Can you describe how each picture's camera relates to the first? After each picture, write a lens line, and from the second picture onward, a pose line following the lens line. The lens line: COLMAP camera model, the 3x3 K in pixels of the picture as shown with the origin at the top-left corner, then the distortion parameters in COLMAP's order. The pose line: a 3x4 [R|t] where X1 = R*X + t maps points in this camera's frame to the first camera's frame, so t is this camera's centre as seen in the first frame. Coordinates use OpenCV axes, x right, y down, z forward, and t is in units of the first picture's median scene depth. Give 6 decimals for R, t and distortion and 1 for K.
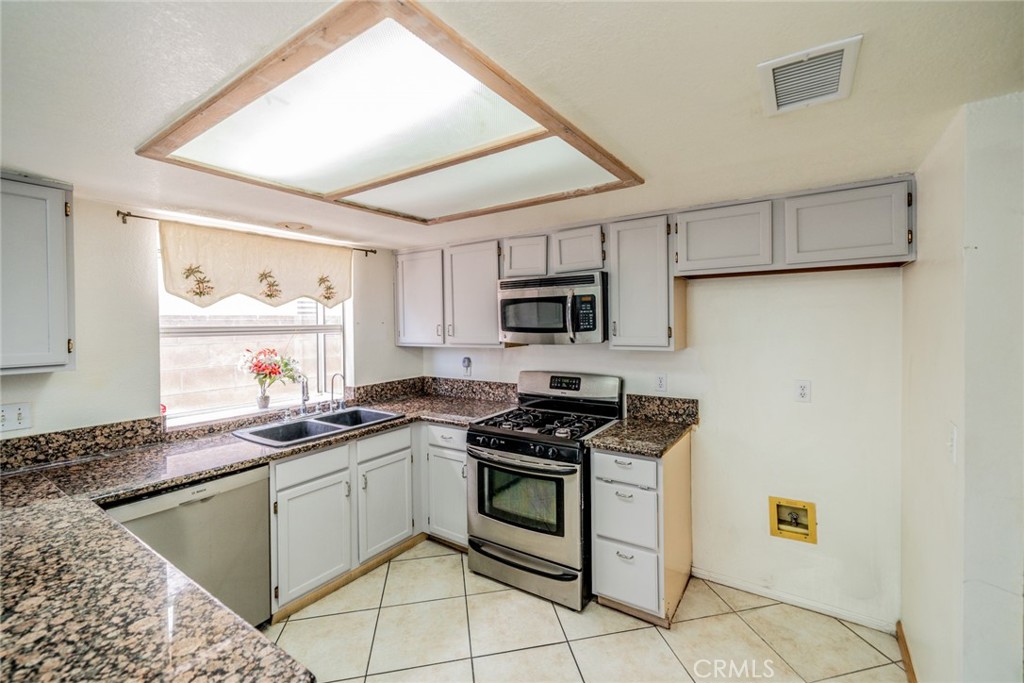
lens RADIAL K [[415.8, 0, 512.0], [0, 415.8, 341.5], [0, 0, 1]] dist [-0.000209, -0.000041]
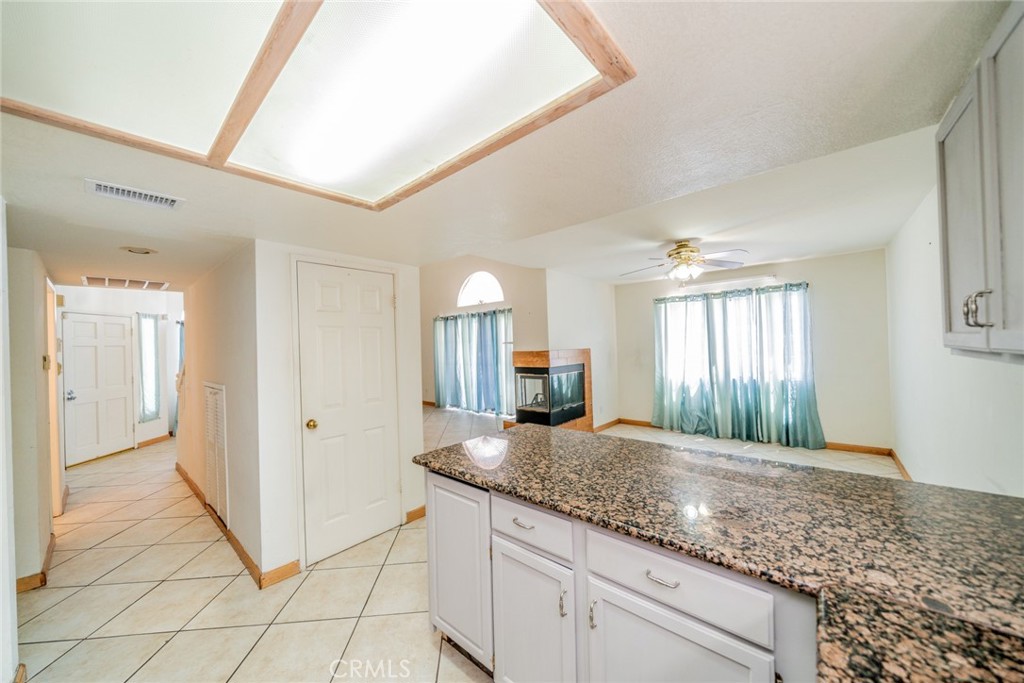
lens RADIAL K [[352.0, 0, 512.0], [0, 352.0, 341.5], [0, 0, 1]] dist [-0.000206, -0.000010]
pose [[-0.991411, 0.035296, 0.125929, -1.022354], [0.036202, 0.999332, 0.004915, 0.044484], [-0.125671, 0.009432, -0.992027, 2.292435]]
